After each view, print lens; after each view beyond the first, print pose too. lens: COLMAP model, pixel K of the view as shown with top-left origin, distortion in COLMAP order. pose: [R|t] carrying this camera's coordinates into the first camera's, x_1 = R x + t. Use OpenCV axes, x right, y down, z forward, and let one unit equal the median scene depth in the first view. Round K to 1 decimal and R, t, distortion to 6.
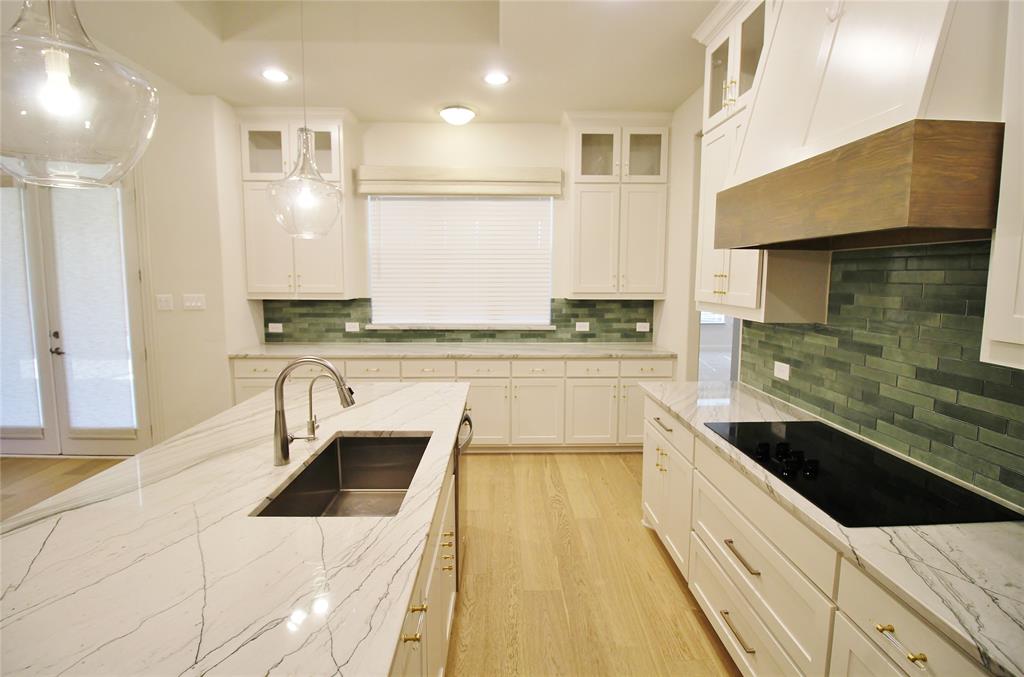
lens RADIAL K [[478.0, 0, 511.1], [0, 478.0, 323.2], [0, 0, 1]] dist [-0.000855, -0.000109]
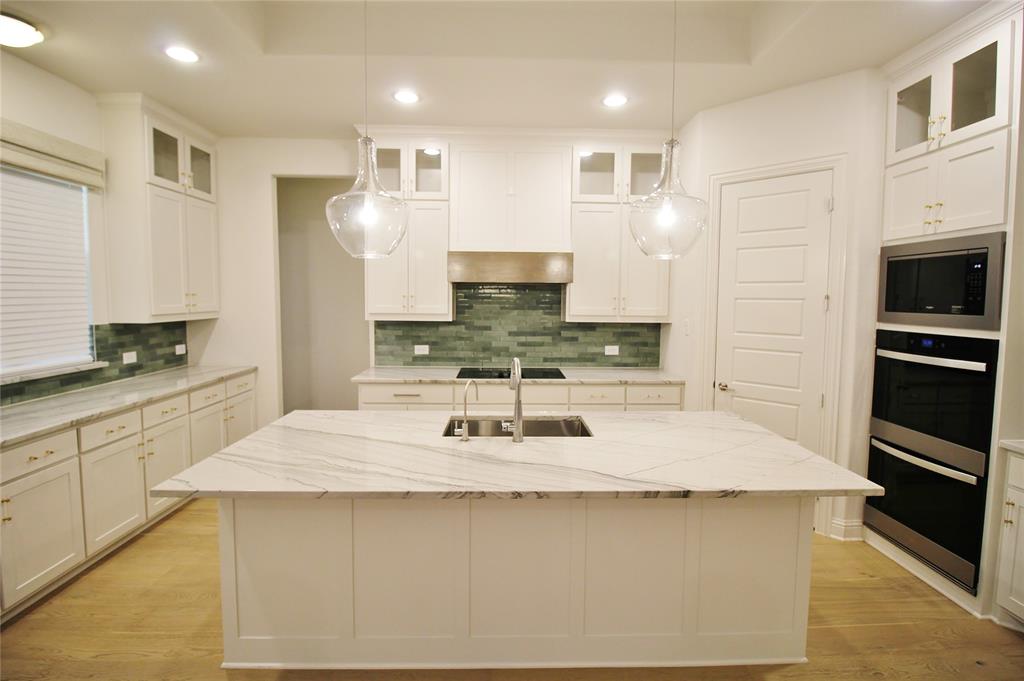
lens RADIAL K [[470.8, 0, 511.9], [0, 470.8, 323.1], [0, 0, 1]] dist [0.000651, 0.000050]
pose [[0.010753, -0.062323, 0.997998, -0.688008], [0.091767, 0.993906, 0.061079, -0.043535], [-0.995722, 0.090926, 0.016406, 0.380465]]
